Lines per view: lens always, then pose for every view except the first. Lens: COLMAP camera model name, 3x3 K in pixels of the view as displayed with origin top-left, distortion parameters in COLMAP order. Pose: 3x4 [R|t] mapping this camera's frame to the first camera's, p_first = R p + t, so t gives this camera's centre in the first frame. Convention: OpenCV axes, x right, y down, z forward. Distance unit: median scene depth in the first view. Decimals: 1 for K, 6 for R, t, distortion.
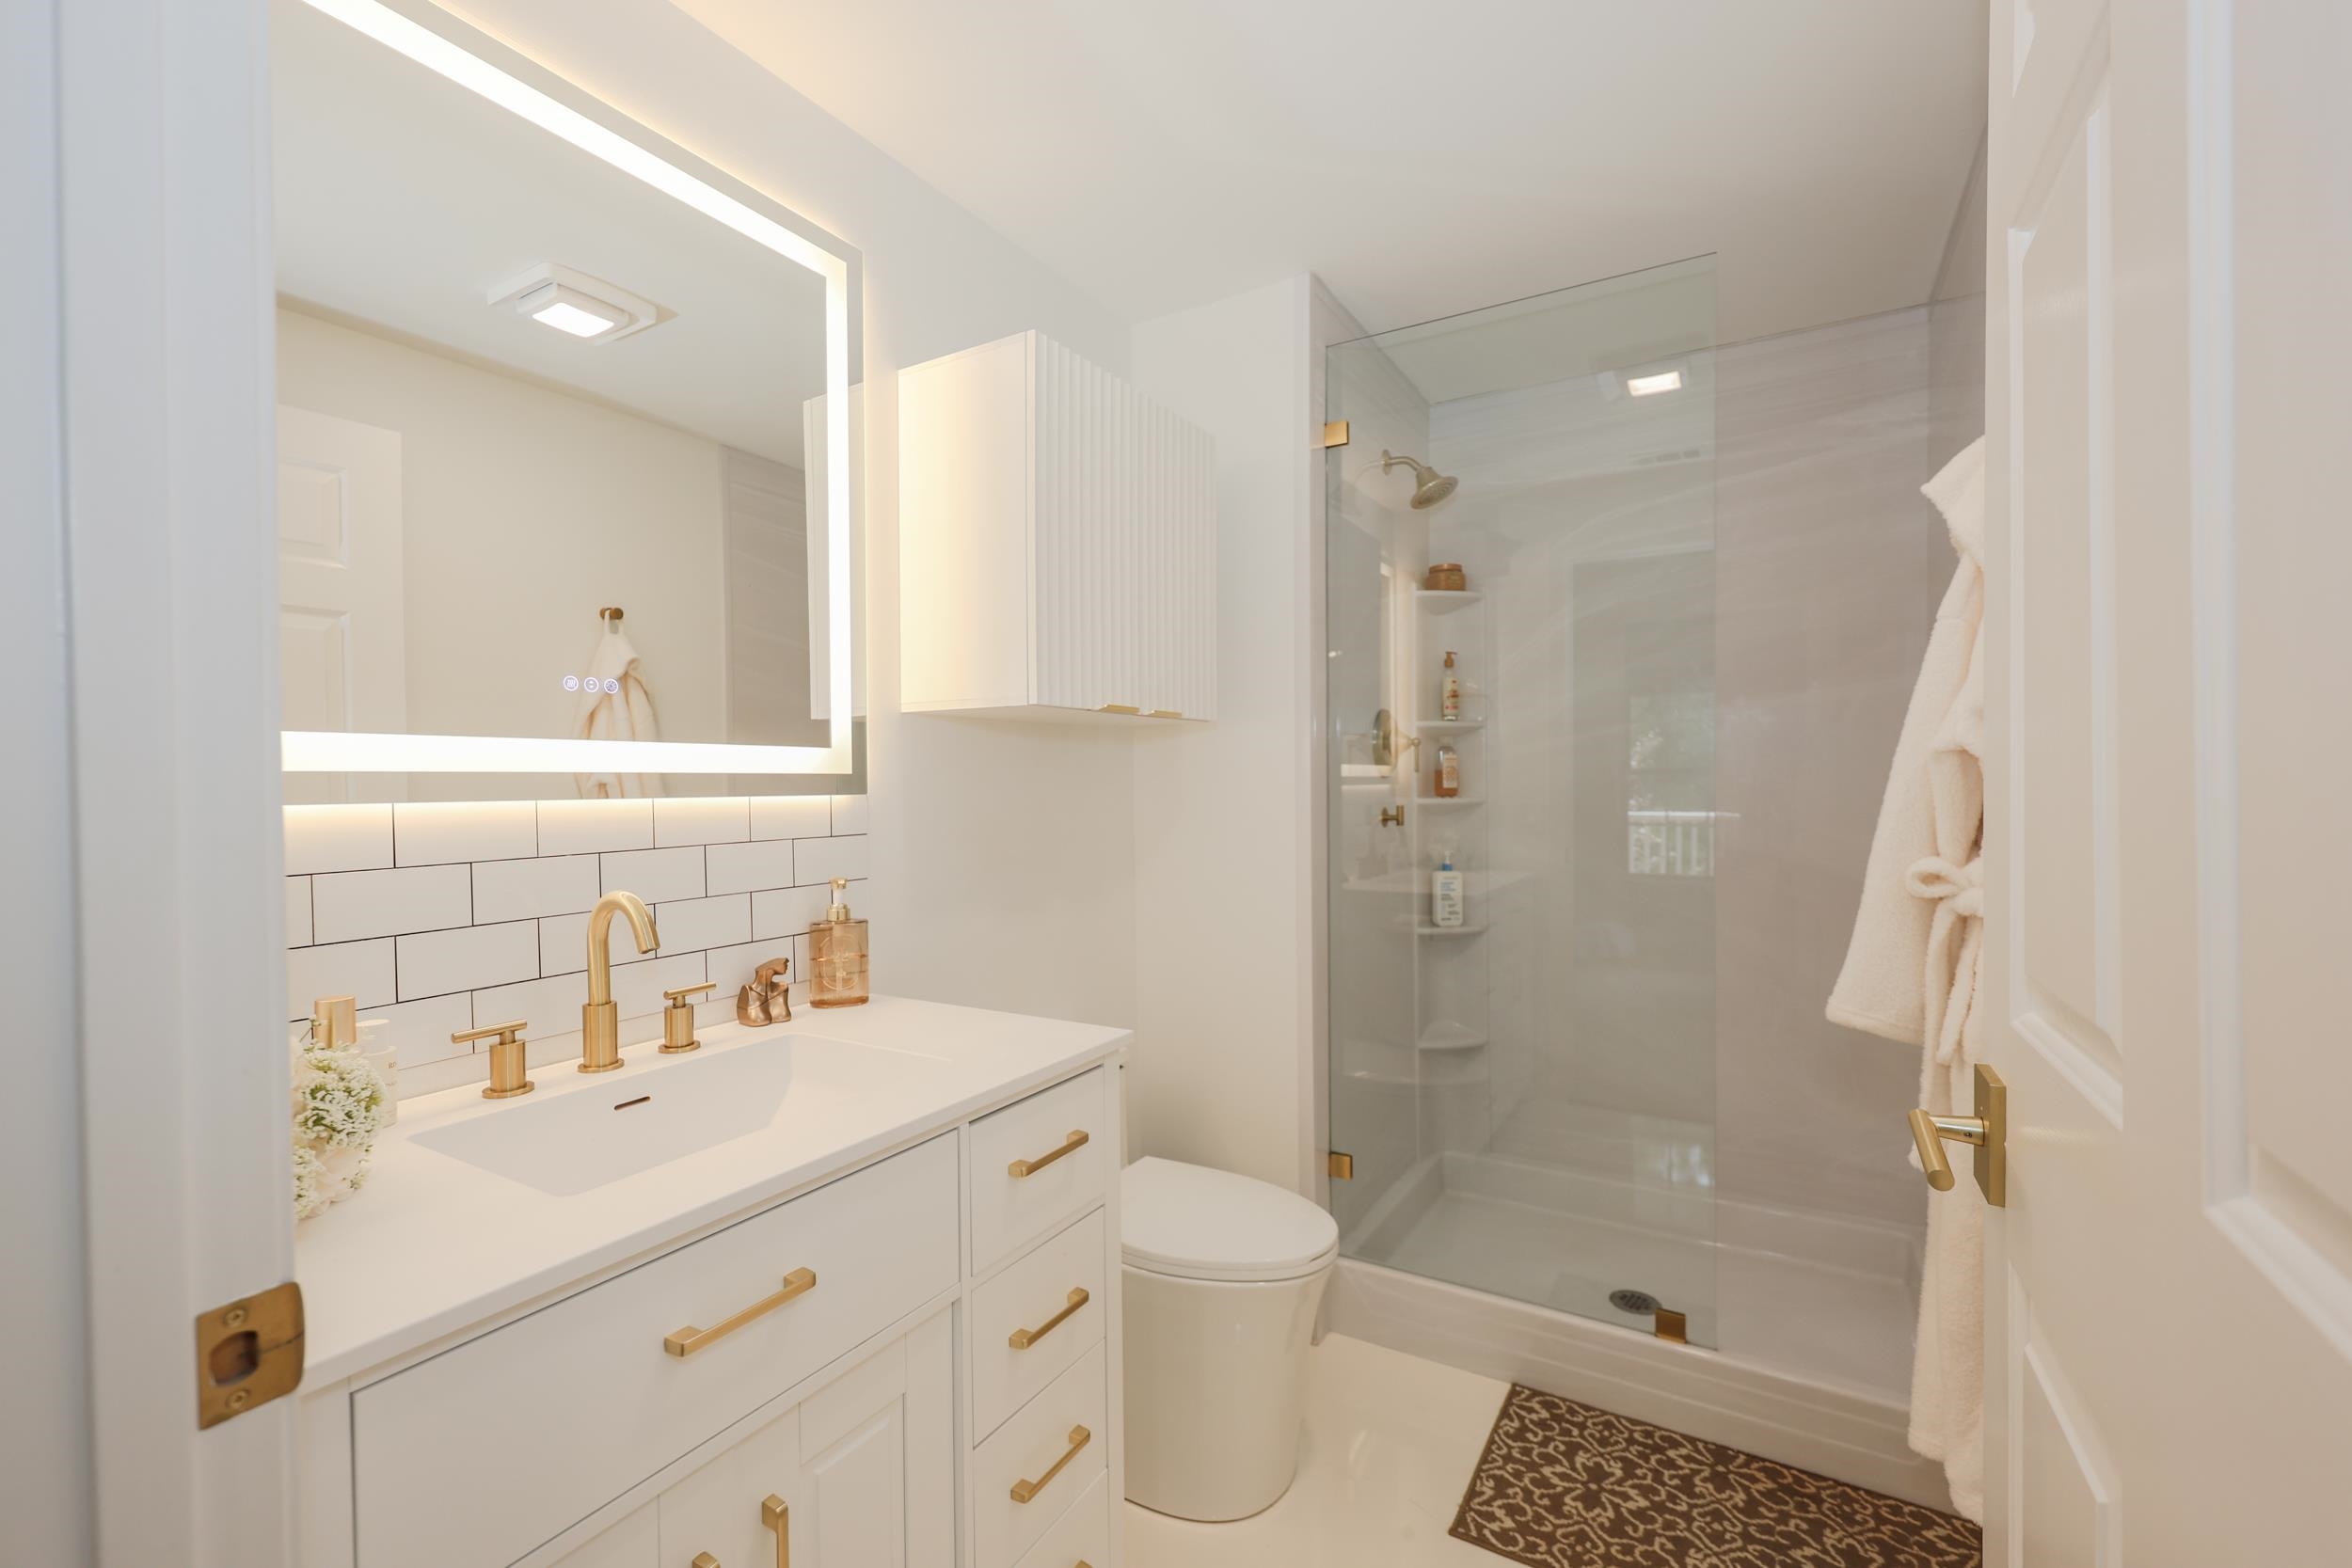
lens RADIAL K [[988.9, 0, 1176.0], [0, 988.9, 784.0], [0, 0, 1]] dist [0.000142, -0.000059]
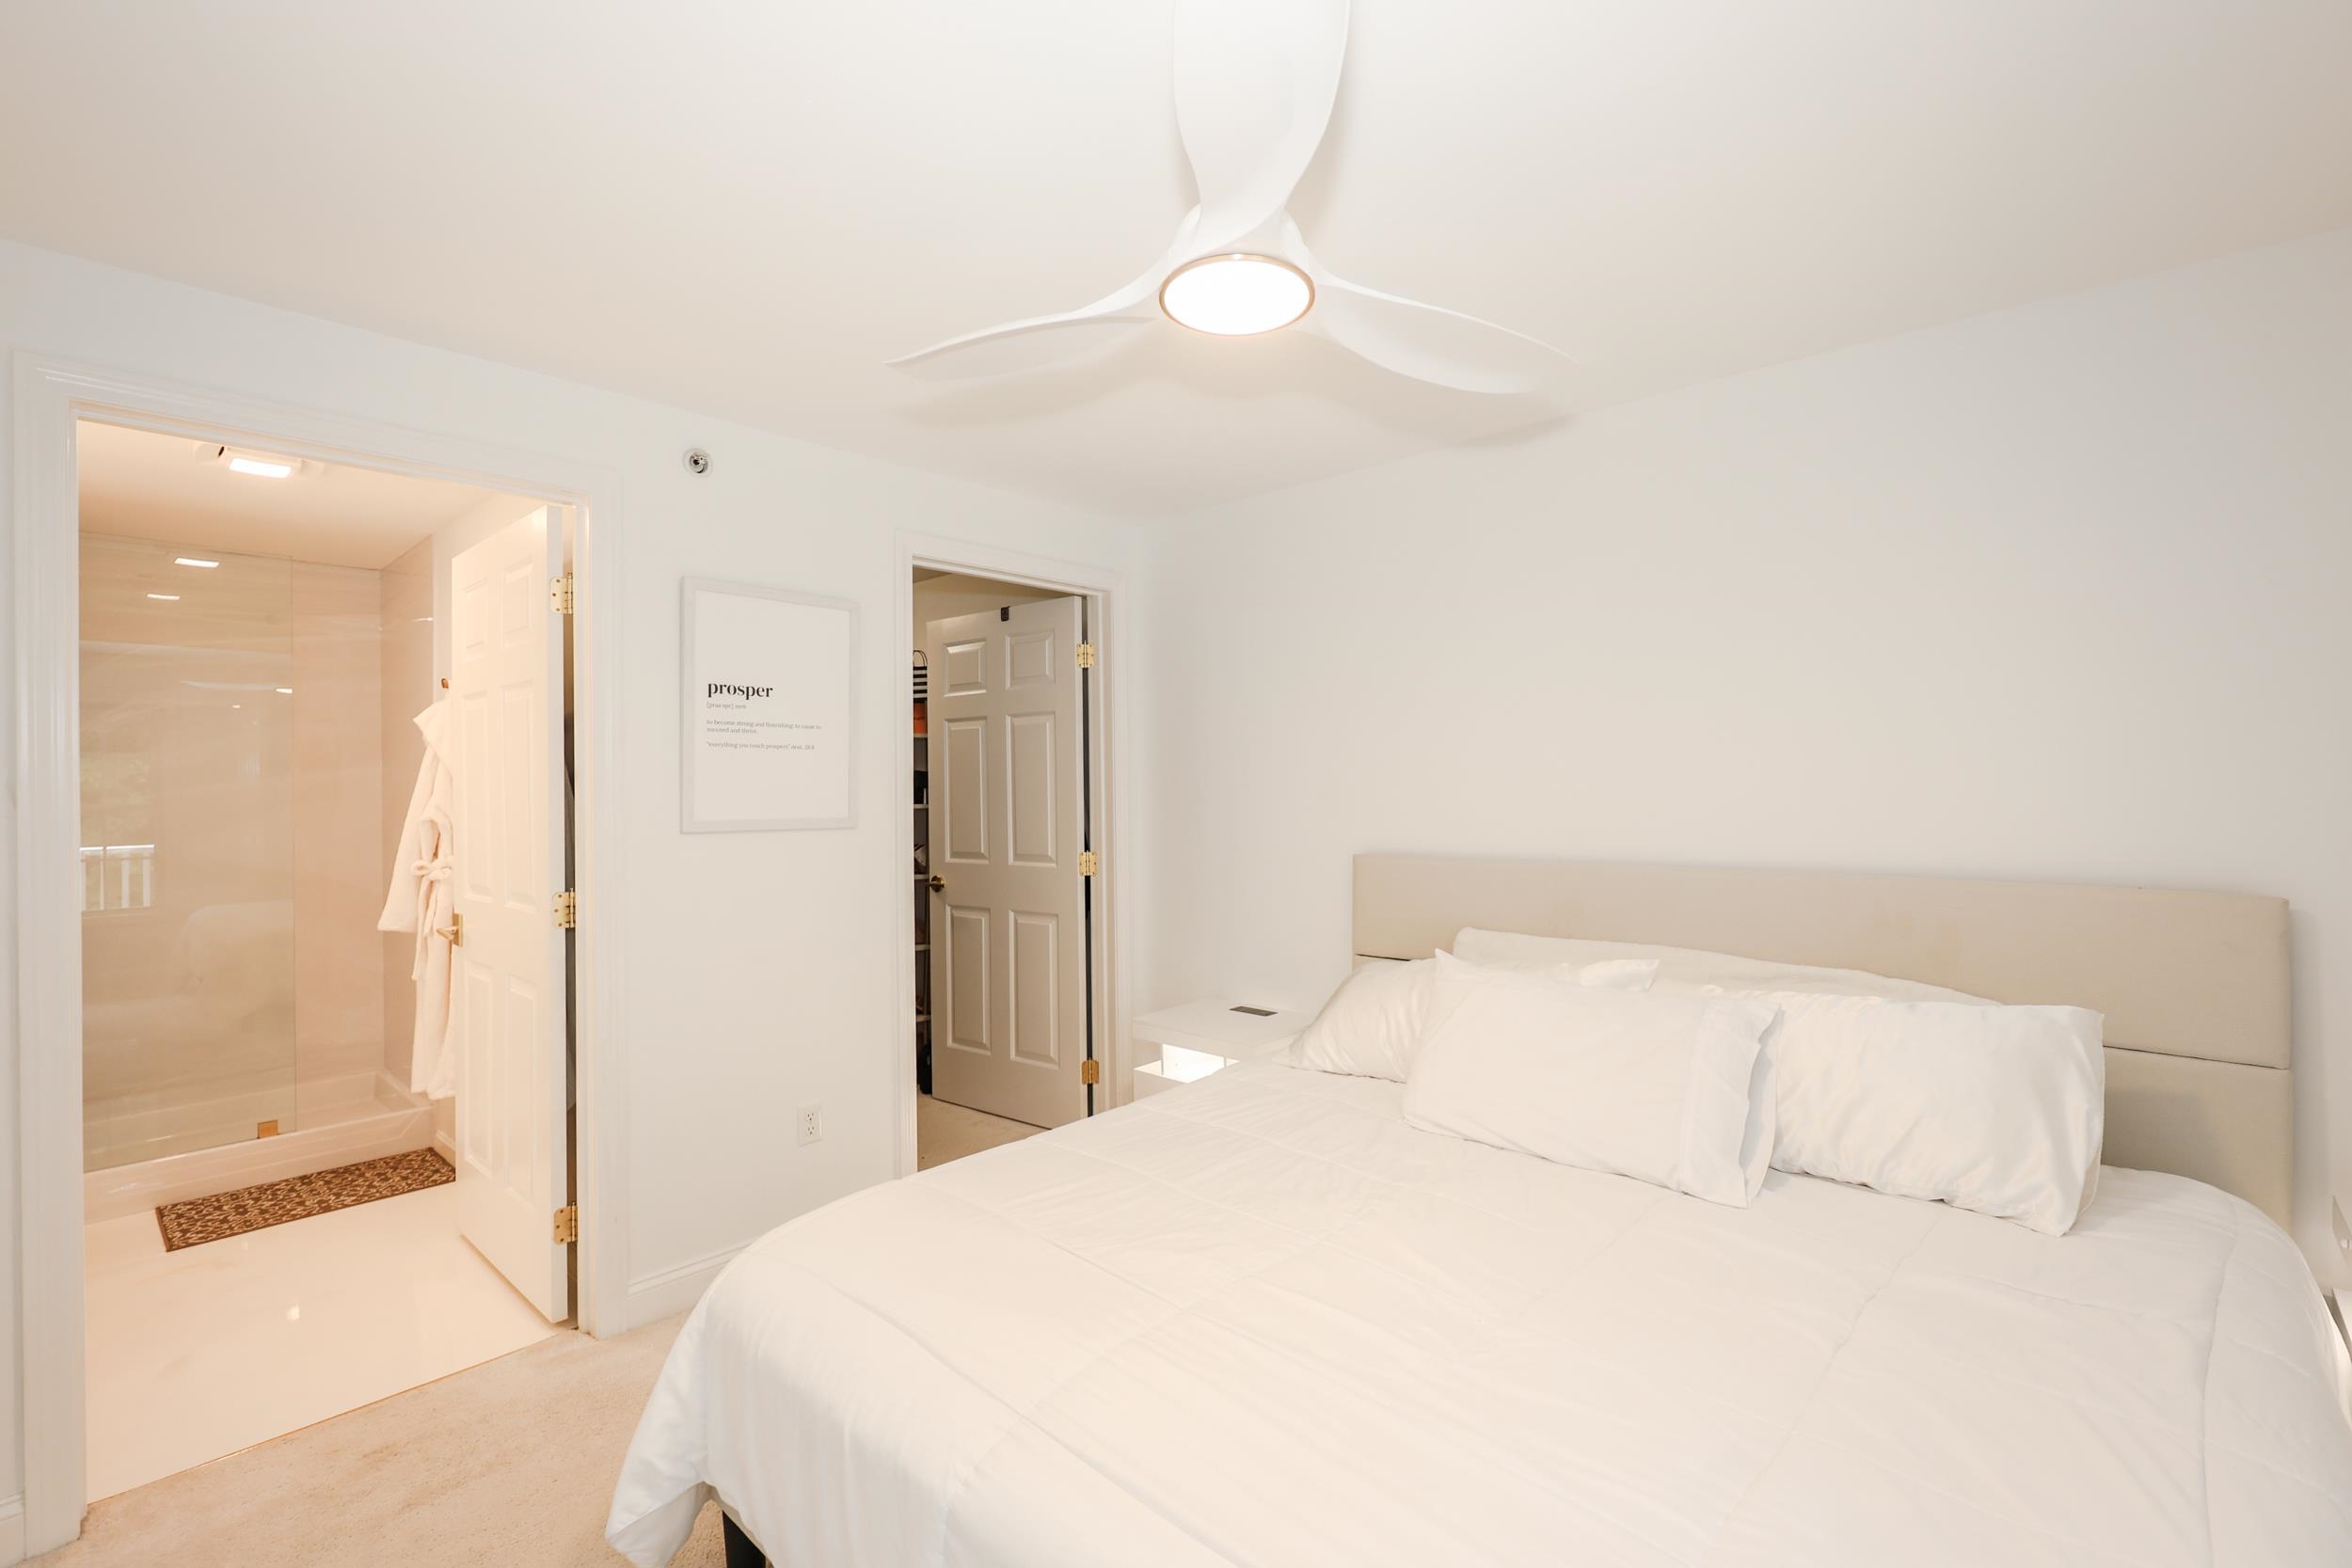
lens RADIAL K [[1024.9, 0, 1169.2], [0, 1024.9, 788.3], [0, 0, 1]] dist [0.002065, 0.000106]
pose [[0.194210, -0.001727, 0.980958, -1.555506], [0.013495, 0.999909, -0.000911, -0.090641], [-0.980867, 0.013415, 0.194216, -1.518934]]
